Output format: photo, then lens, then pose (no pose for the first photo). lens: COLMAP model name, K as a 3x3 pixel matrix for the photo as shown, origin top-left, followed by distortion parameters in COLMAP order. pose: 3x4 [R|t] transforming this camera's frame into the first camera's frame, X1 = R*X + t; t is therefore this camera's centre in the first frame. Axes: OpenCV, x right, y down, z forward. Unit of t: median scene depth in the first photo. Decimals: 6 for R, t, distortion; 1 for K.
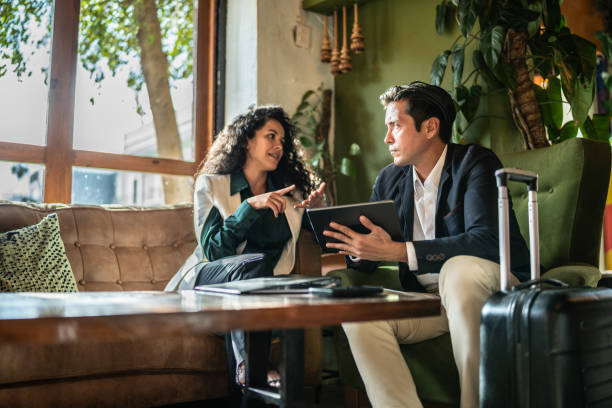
lens RADIAL K [[613.8, 0, 307.2], [0, 613.8, 206.5], [0, 0, 1]] dist [-0.098765, 0.000000]
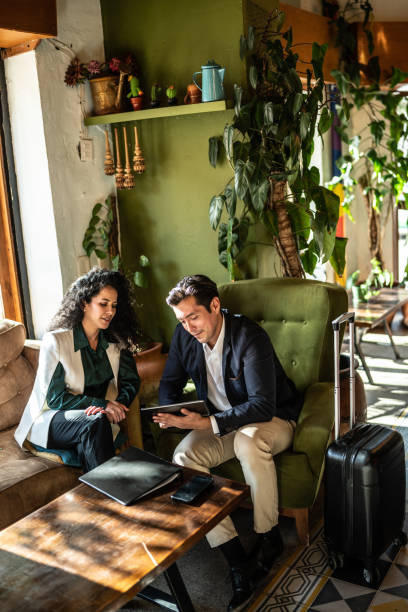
lens RADIAL K [[613.8, 0, 204.0], [0, 613.8, 303.1], [0, 0, 1]] dist [-0.098765, 0.000000]
pose [[0.962689, -0.113699, 0.245565, -0.126987], [0.035893, 0.953082, 0.300576, -0.418231], [-0.268219, -0.280548, 0.921603, -0.169420]]
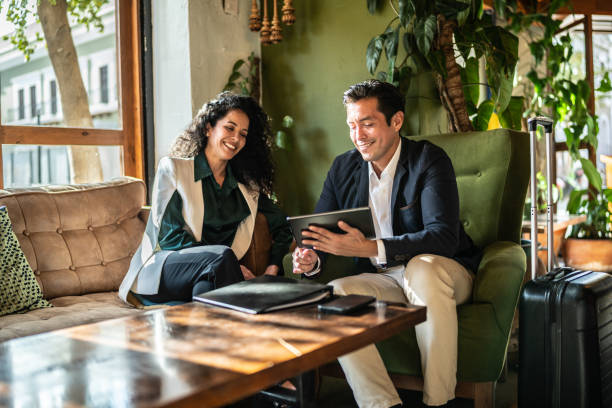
lens RADIAL K [[613.8, 0, 308.5], [0, 613.8, 203.5], [0, 0, 1]] dist [-0.098765, 0.000000]
pose [[0.976509, -0.031568, 0.213150, -0.129587], [0.003255, 0.991258, 0.131897, -0.105070], [-0.215451, -0.128105, 0.968075, -0.033982]]
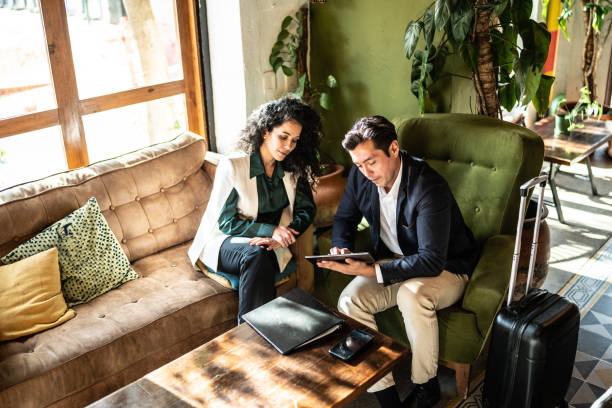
lens RADIAL K [[613.8, 0, 306.1], [0, 613.8, 205.3], [0, 0, 1]] dist [-0.098765, 0.000000]
pose [[0.995032, -0.056083, 0.082256, -0.085328], [0.010014, 0.878421, 0.477783, -0.489991], [-0.099051, -0.474586, 0.874618, -0.100230]]
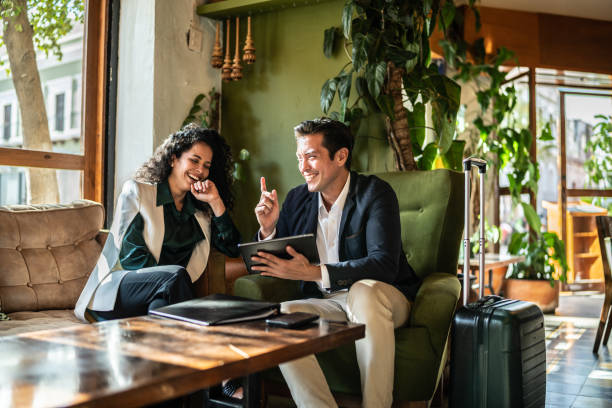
lens RADIAL K [[613.8, 0, 306.6], [0, 613.8, 206.1], [0, 0, 1]] dist [-0.098765, 0.000000]
pose [[0.958472, 0.019788, 0.284498, -0.142184], [-0.042104, 0.996477, 0.072538, -0.097305], [-0.282060, -0.081504, 0.955928, -0.093734]]
